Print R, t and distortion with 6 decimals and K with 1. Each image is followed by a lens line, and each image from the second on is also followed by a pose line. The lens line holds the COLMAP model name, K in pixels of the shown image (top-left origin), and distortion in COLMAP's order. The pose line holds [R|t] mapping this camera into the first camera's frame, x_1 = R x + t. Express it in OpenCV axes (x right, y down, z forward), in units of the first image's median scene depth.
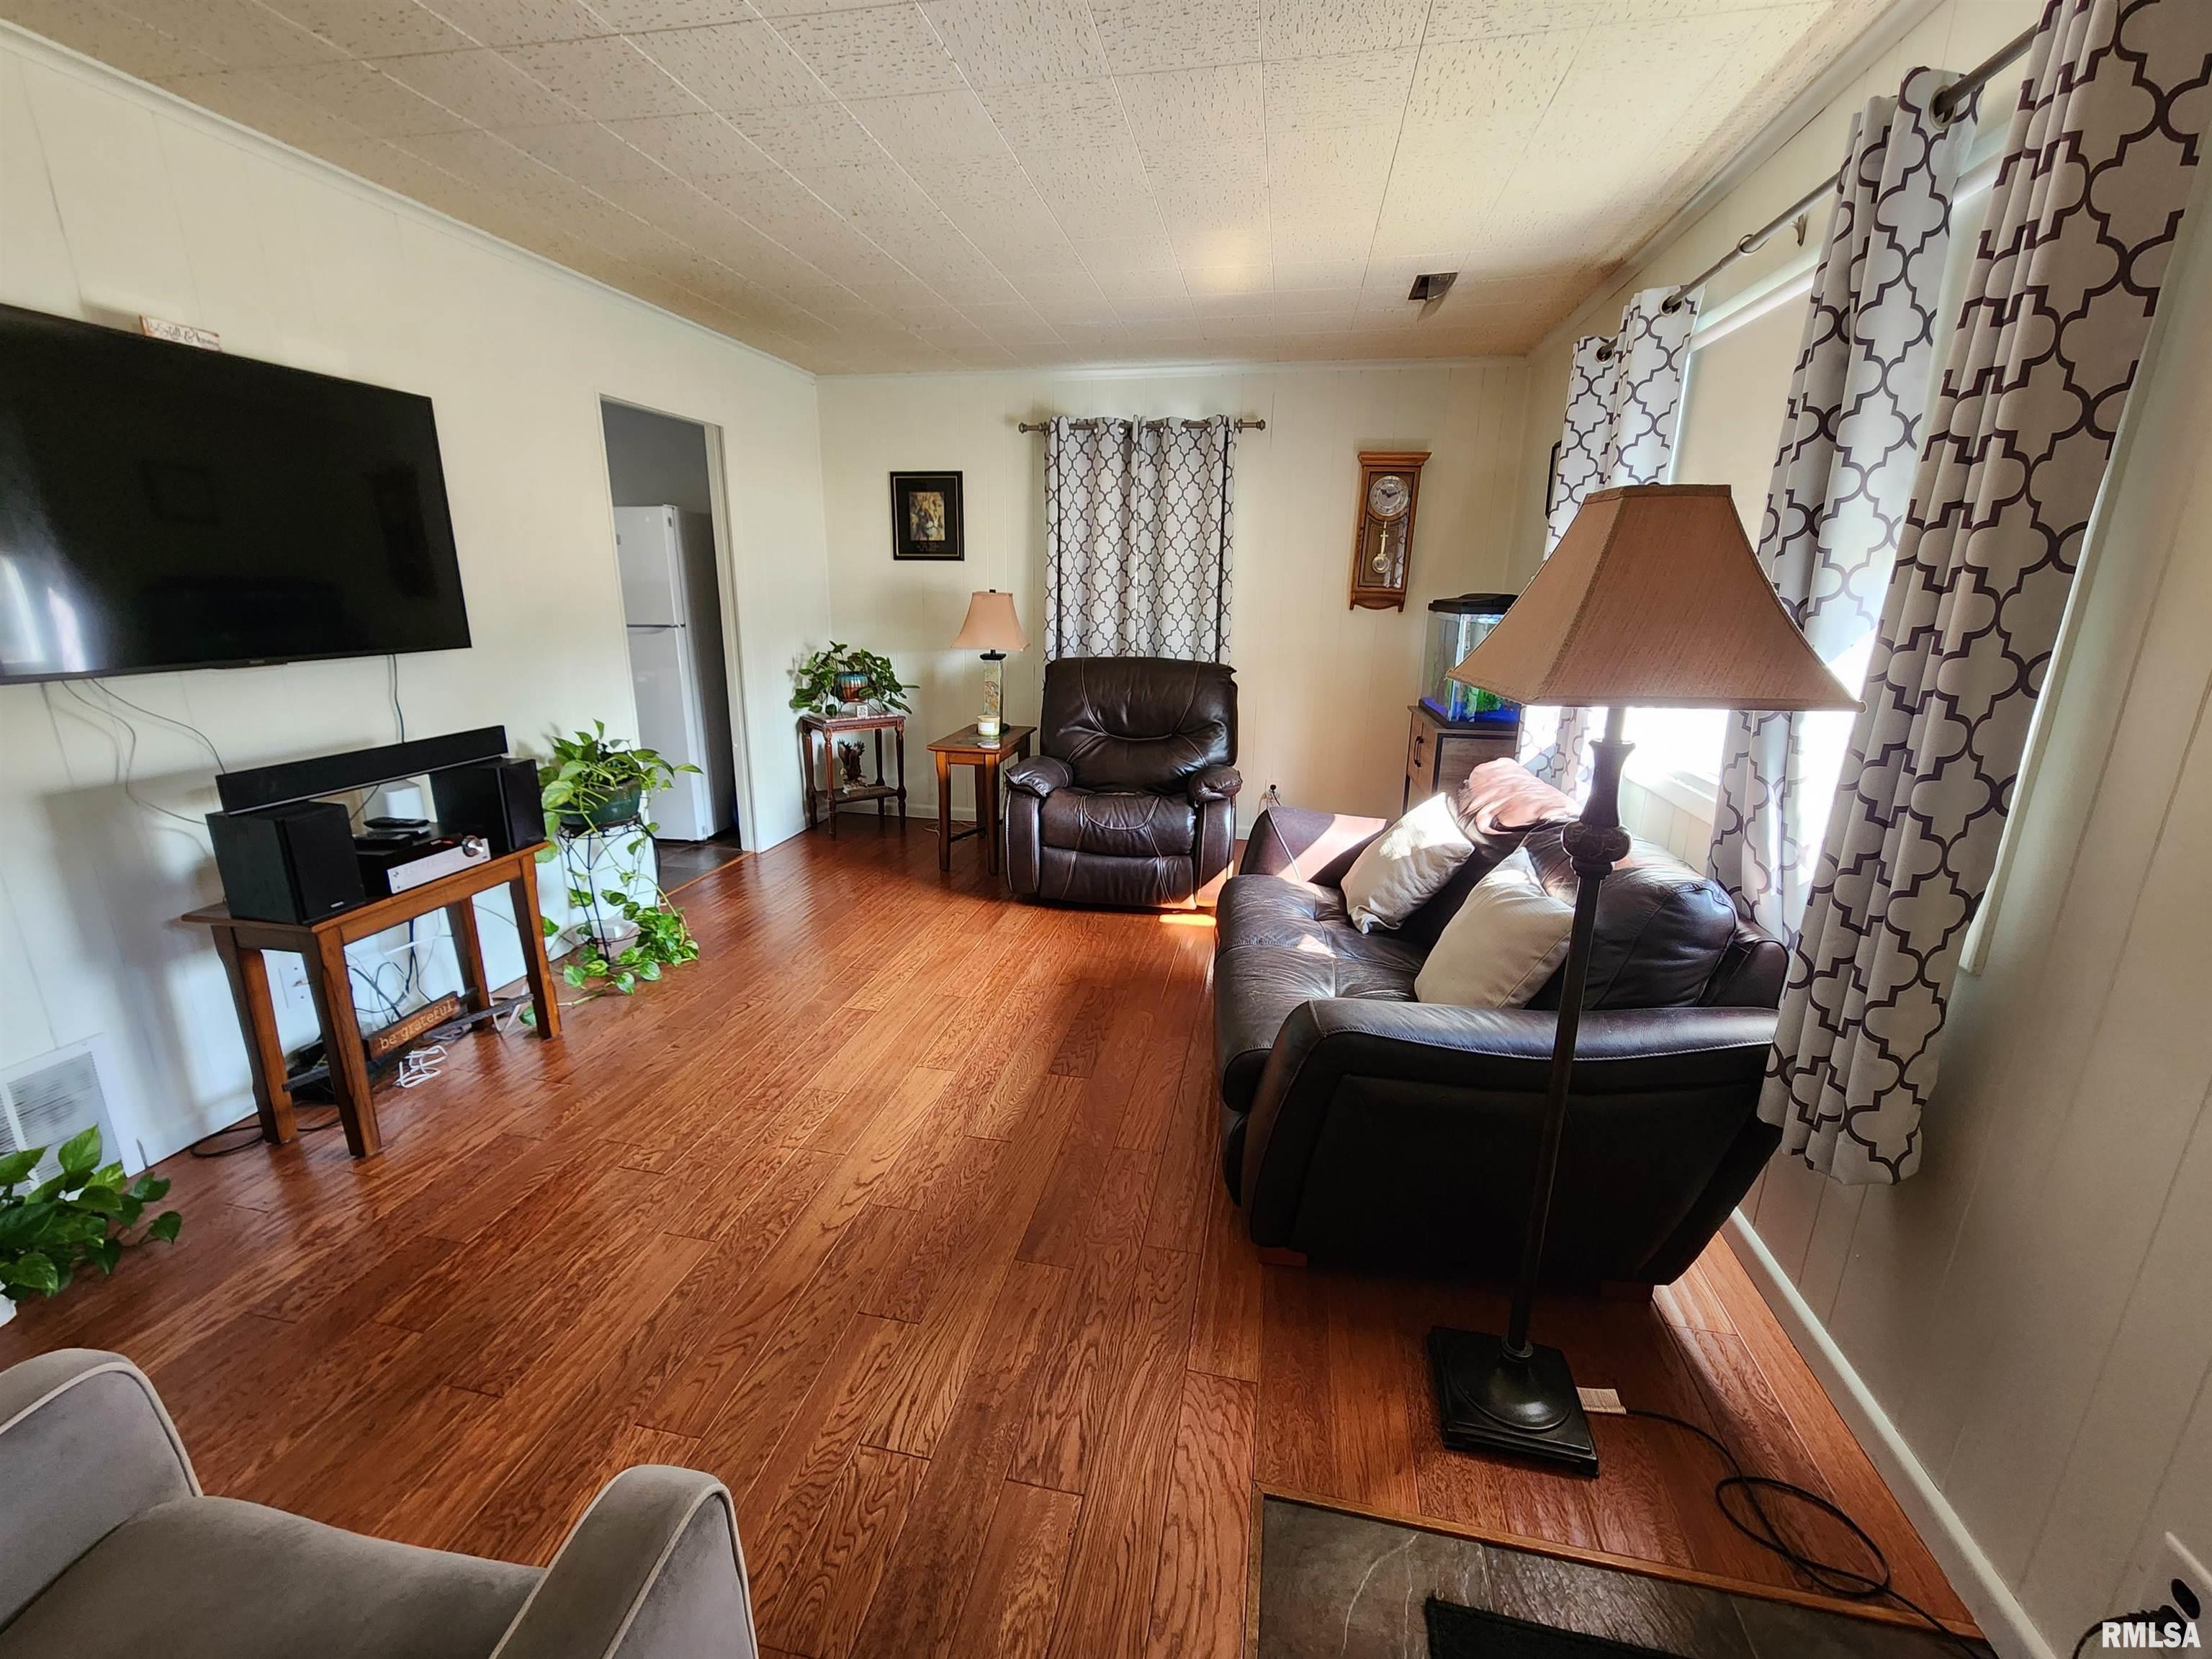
lens RADIAL K [[911.0, 0, 1095.5], [0, 911.0, 829.5], [0, 0, 1]] dist [0.000539, 0.000241]
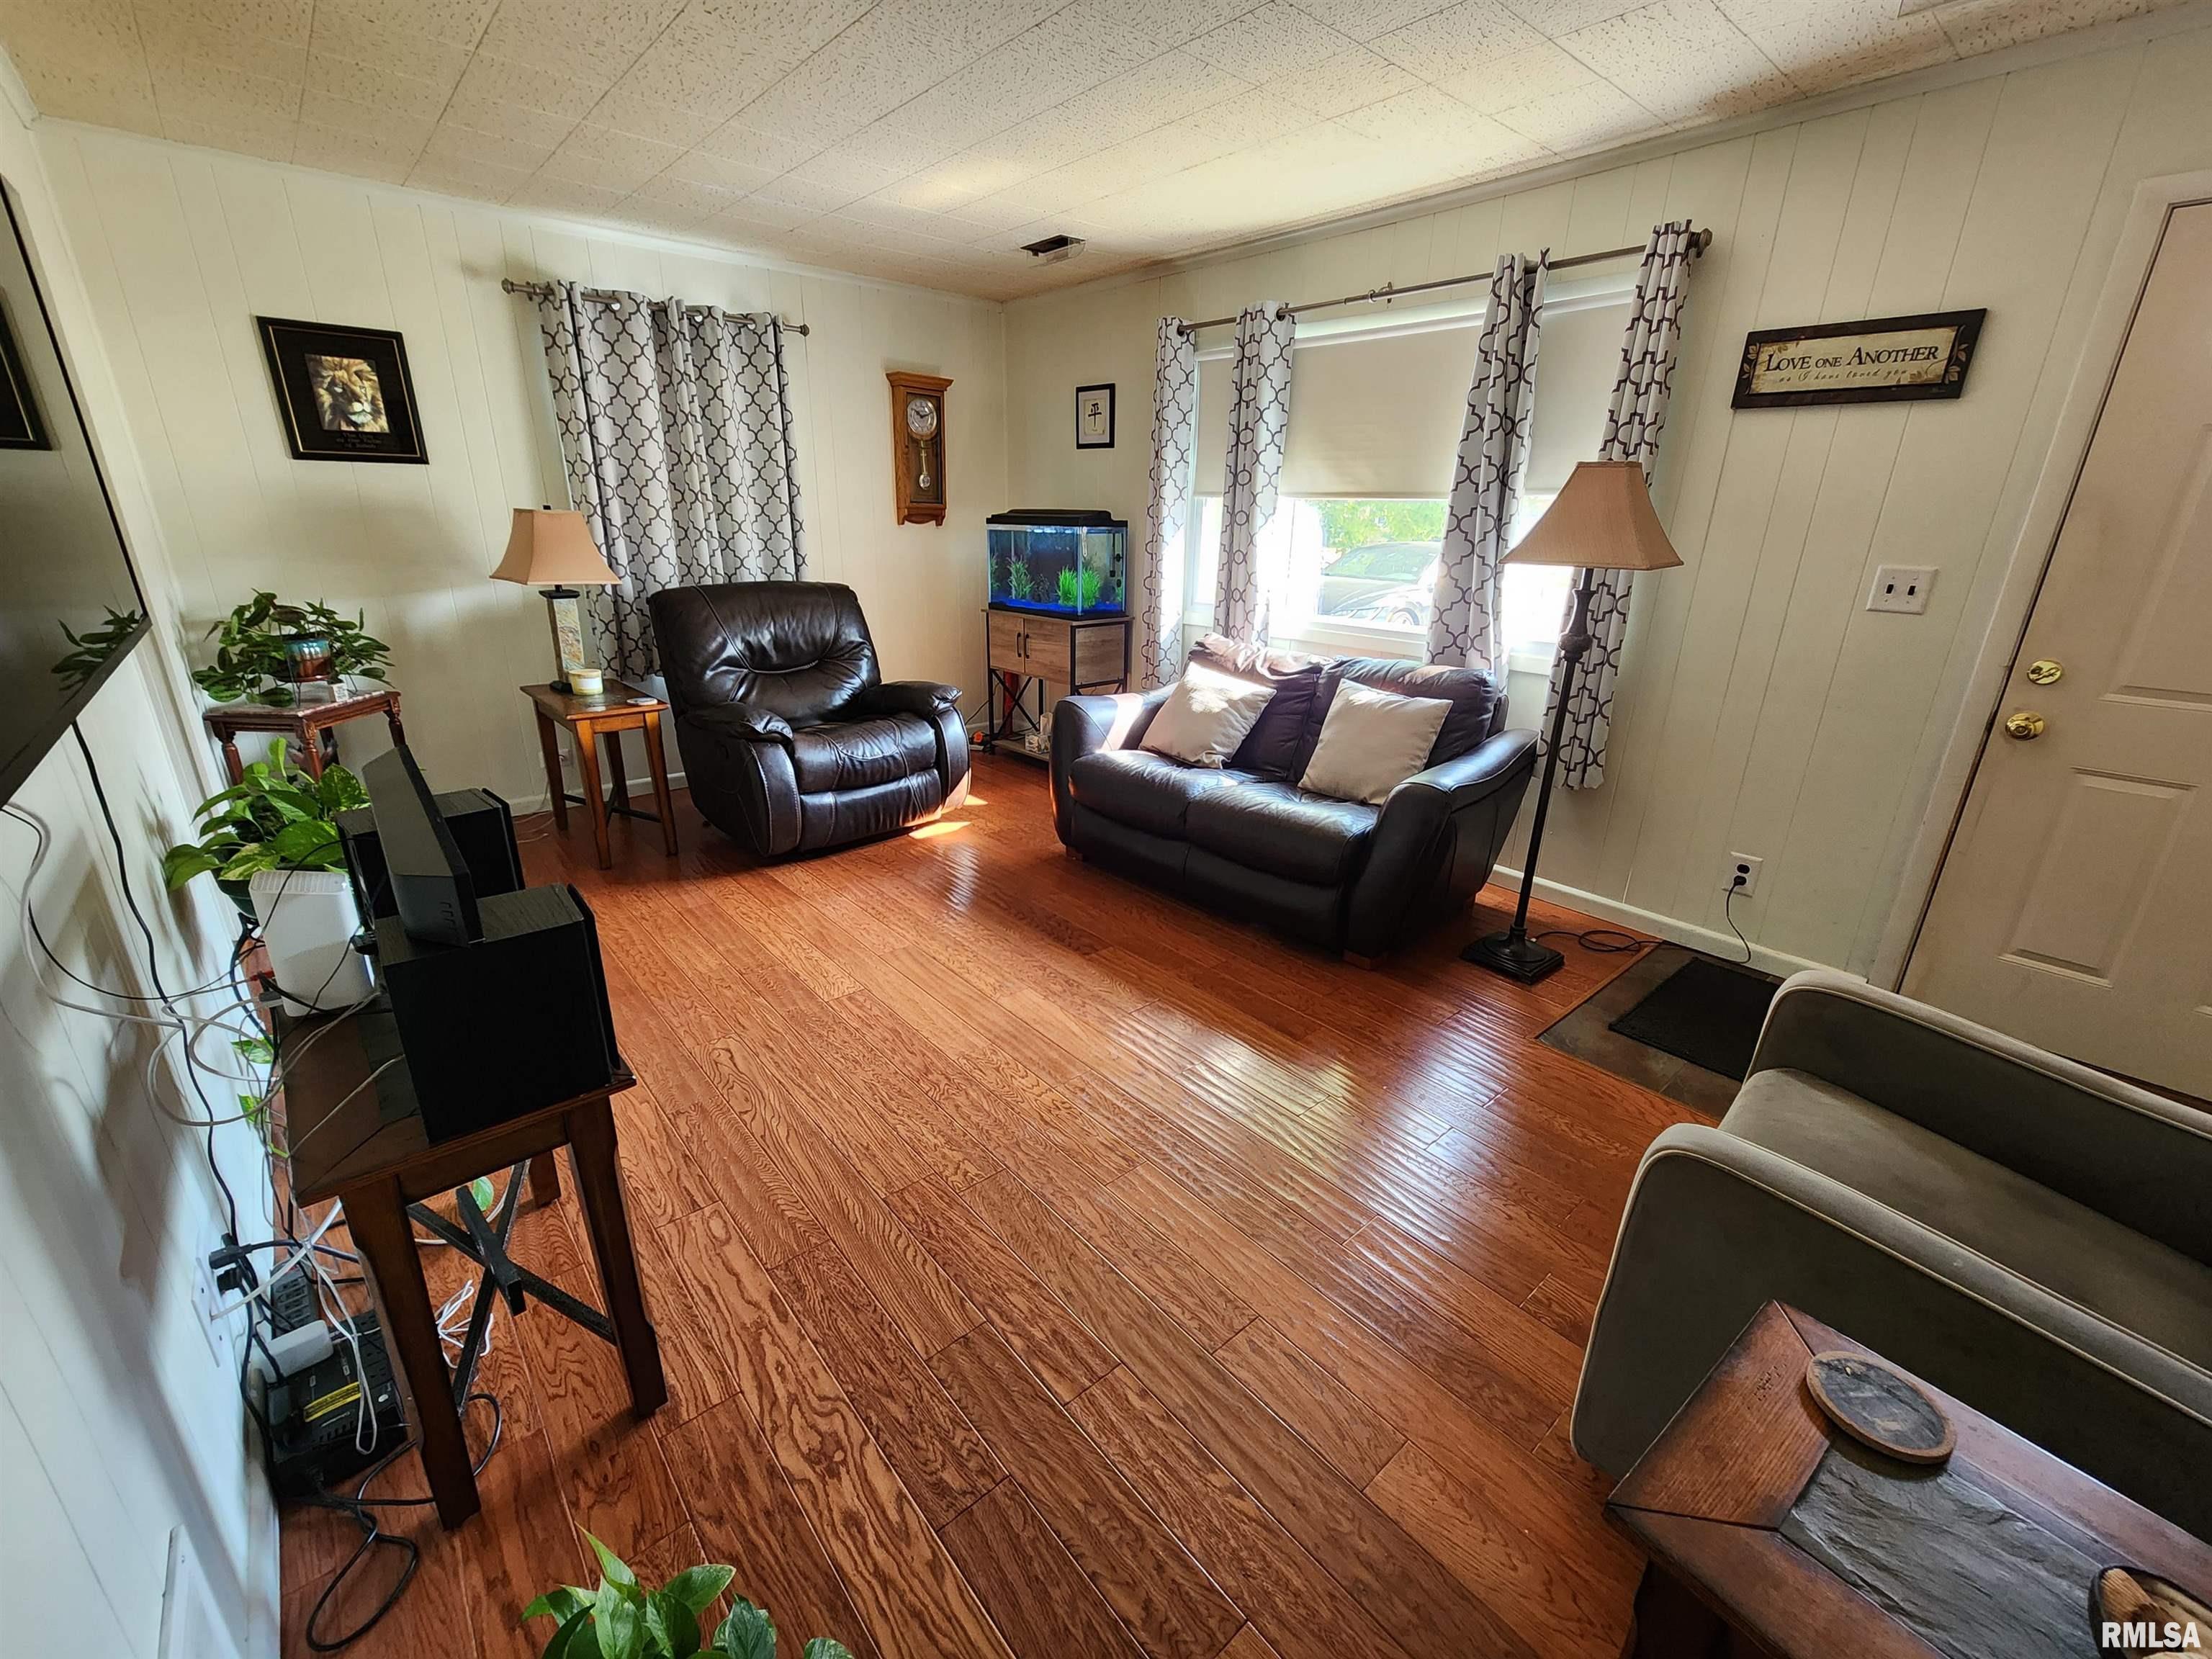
lens RADIAL K [[911.0, 0, 1095.5], [0, 911.0, 829.5], [0, 0, 1]] dist [0.000539, 0.000241]
pose [[0.609129, -0.267141, 0.746724, -0.539217], [0.198812, 0.962931, 0.182312, -0.052895], [-0.767747, 0.037406, 0.639661, 0.177751]]
